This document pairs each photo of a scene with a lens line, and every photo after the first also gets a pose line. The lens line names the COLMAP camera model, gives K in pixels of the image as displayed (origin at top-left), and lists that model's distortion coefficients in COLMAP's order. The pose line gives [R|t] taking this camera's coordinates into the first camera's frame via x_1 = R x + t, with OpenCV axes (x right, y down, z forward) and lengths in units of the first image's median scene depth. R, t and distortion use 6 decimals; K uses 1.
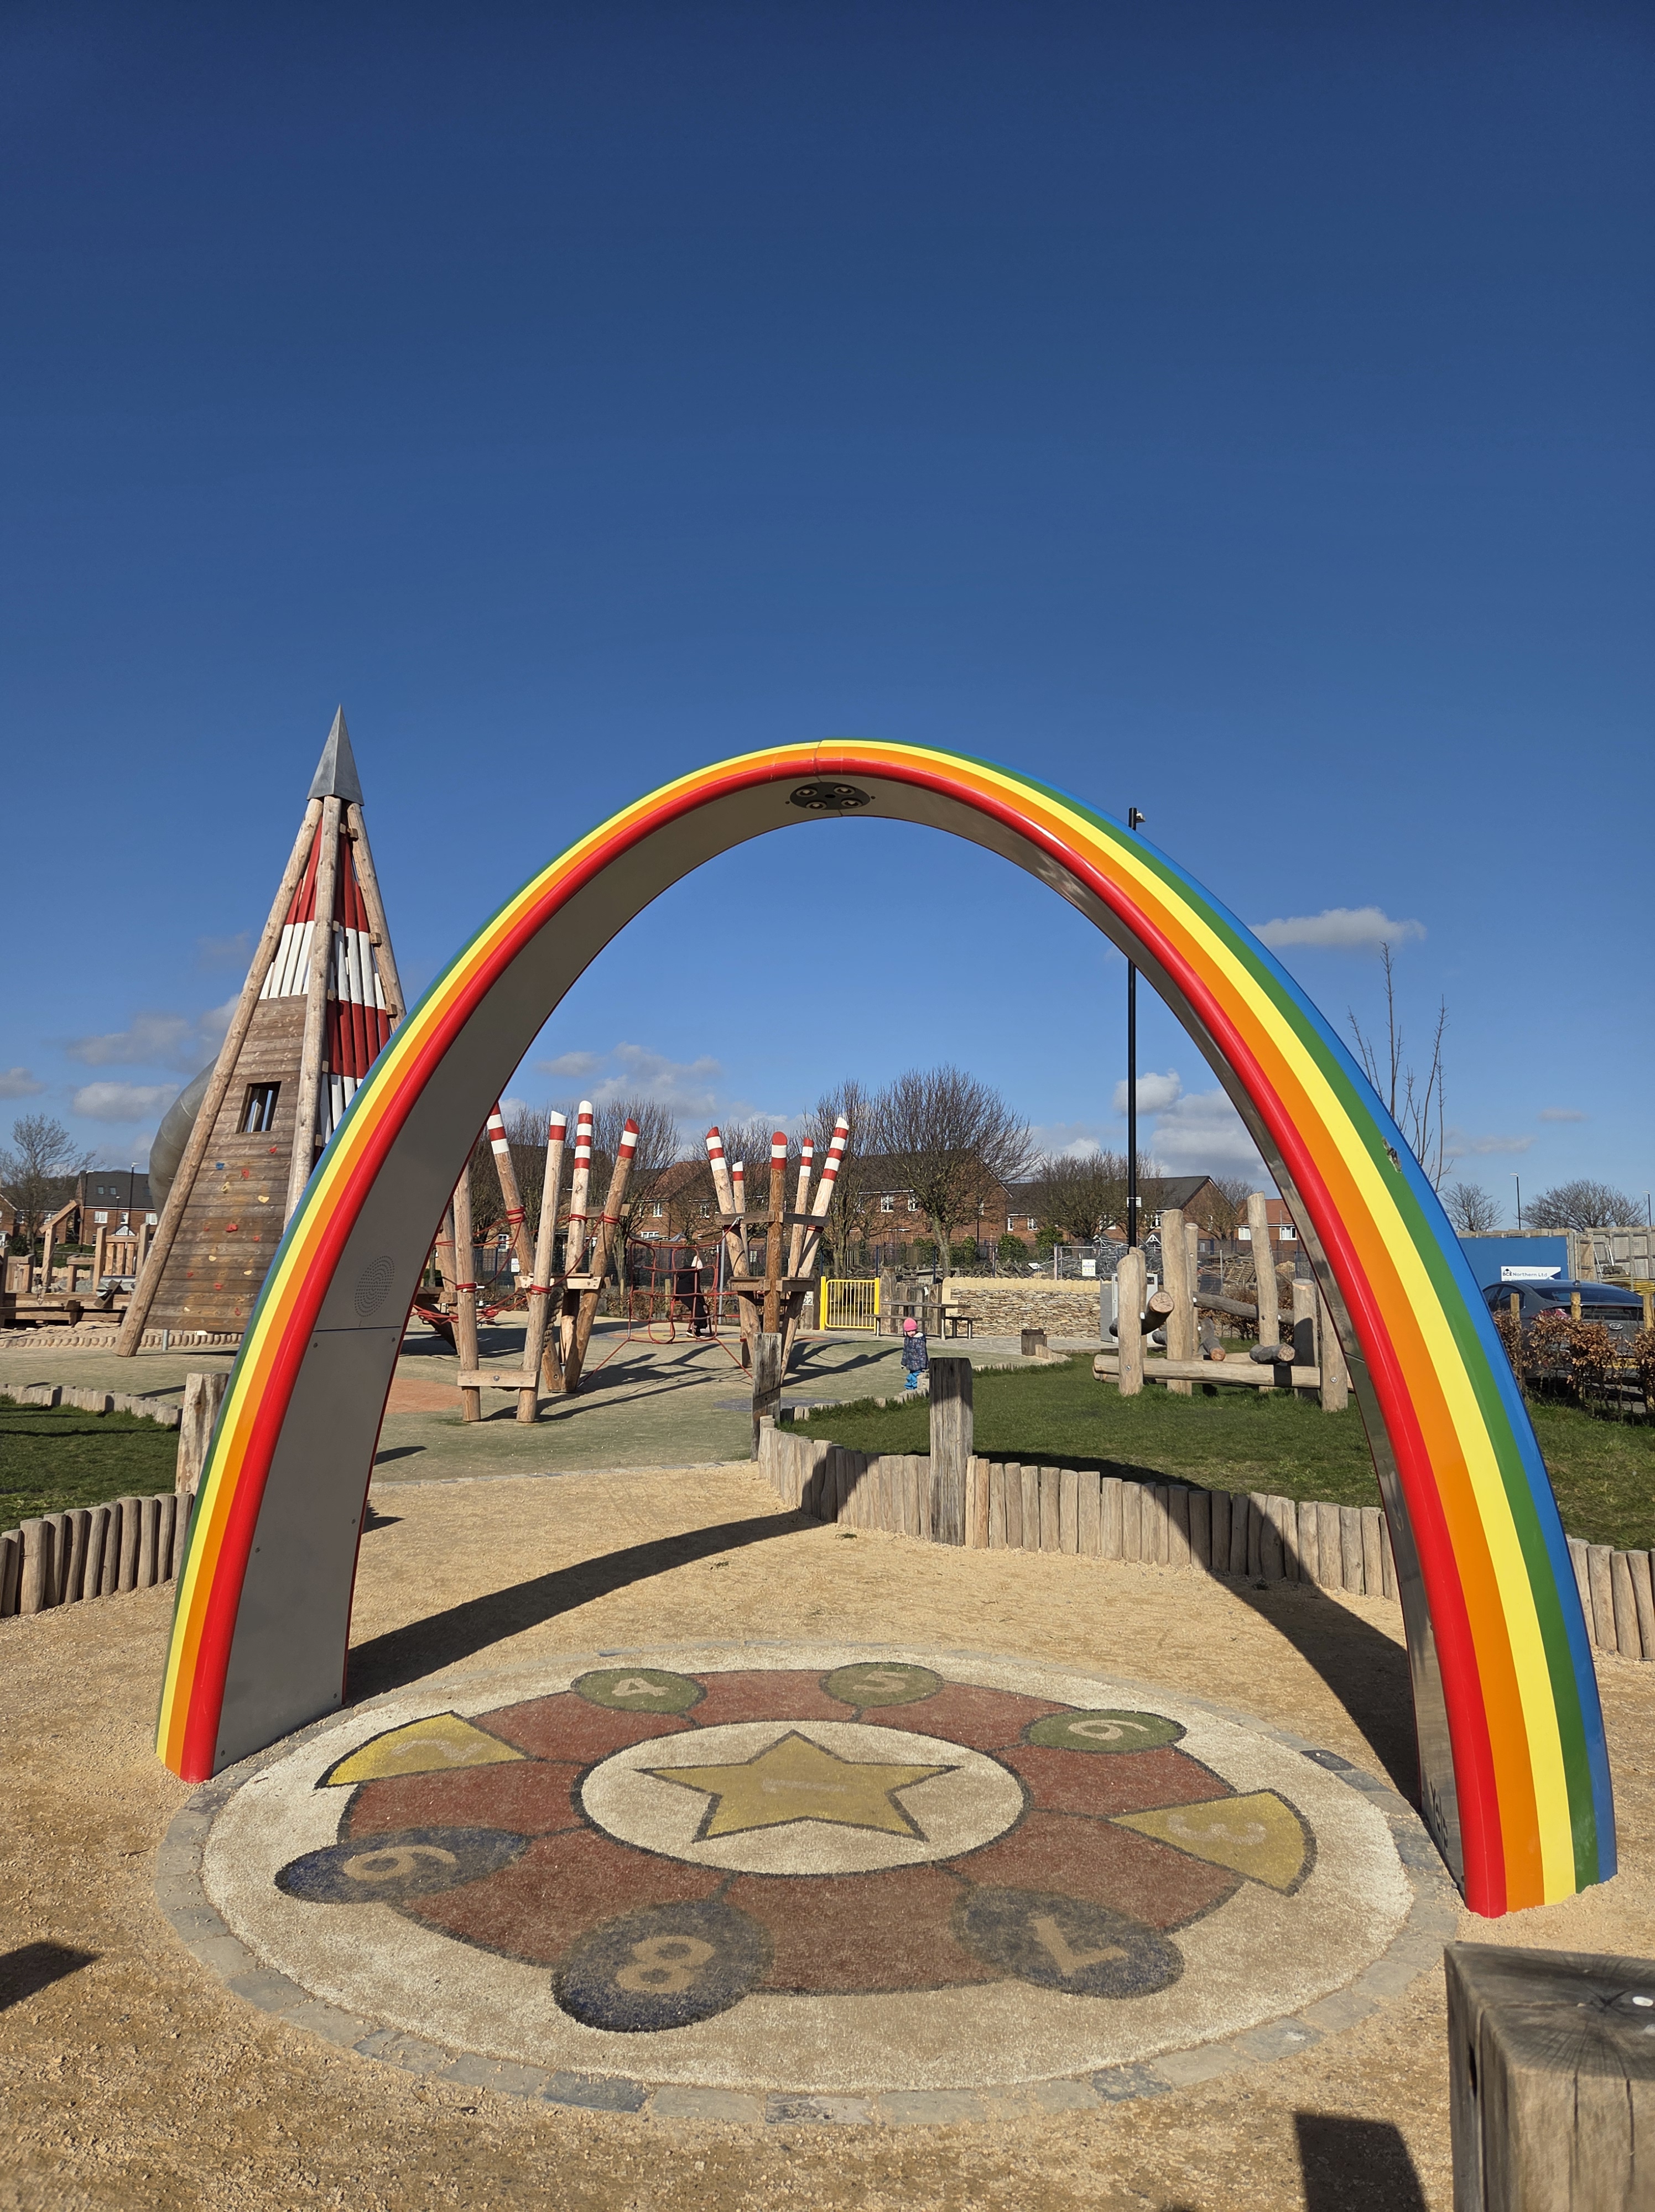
lens RADIAL K [[1492.4, 0, 827.5], [0, 1492.4, 1106.0], [0, 0, 1]] dist [0.073491, -0.001149]
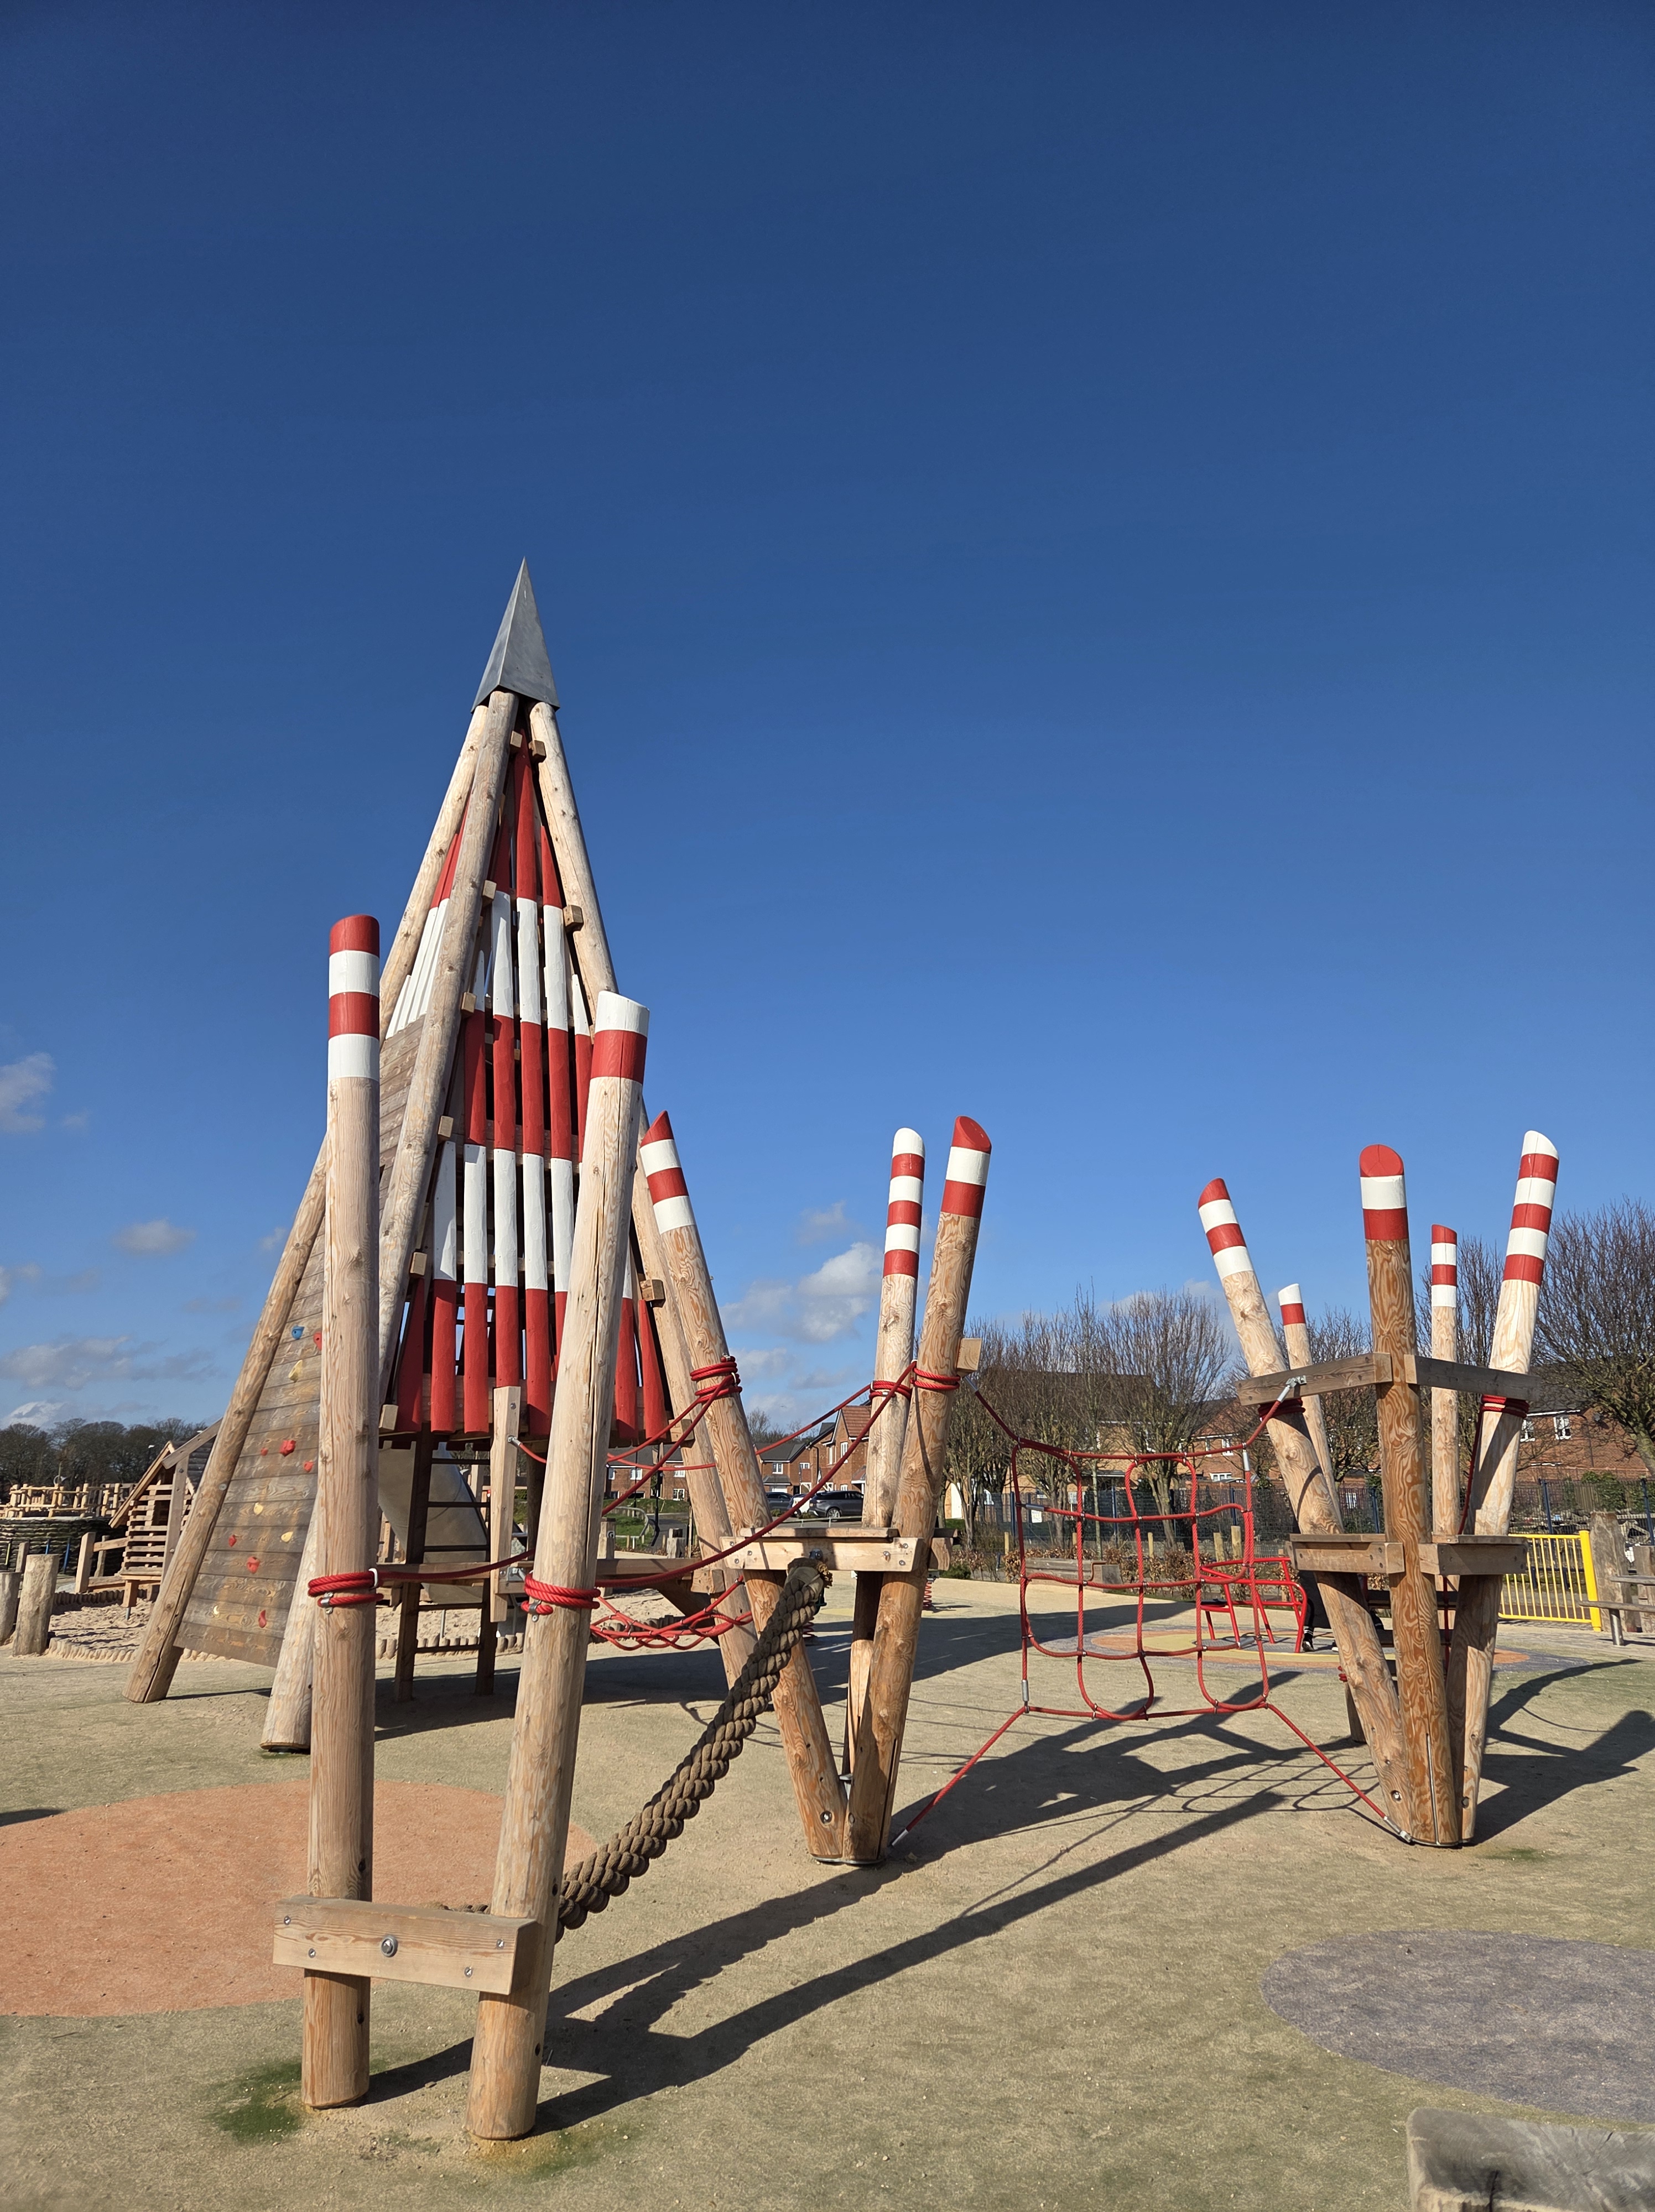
lens RADIAL K [[1492.4, 0, 827.5], [0, 1492.4, 1106.0], [0, 0, 1]] dist [0.073491, -0.001149]
pose [[0.930481, -0.112818, -0.348536, -0.025415], [0.056509, 0.984214, -0.167718, 0.060144], [0.361955, 0.136363, 0.922168, 0.545124]]
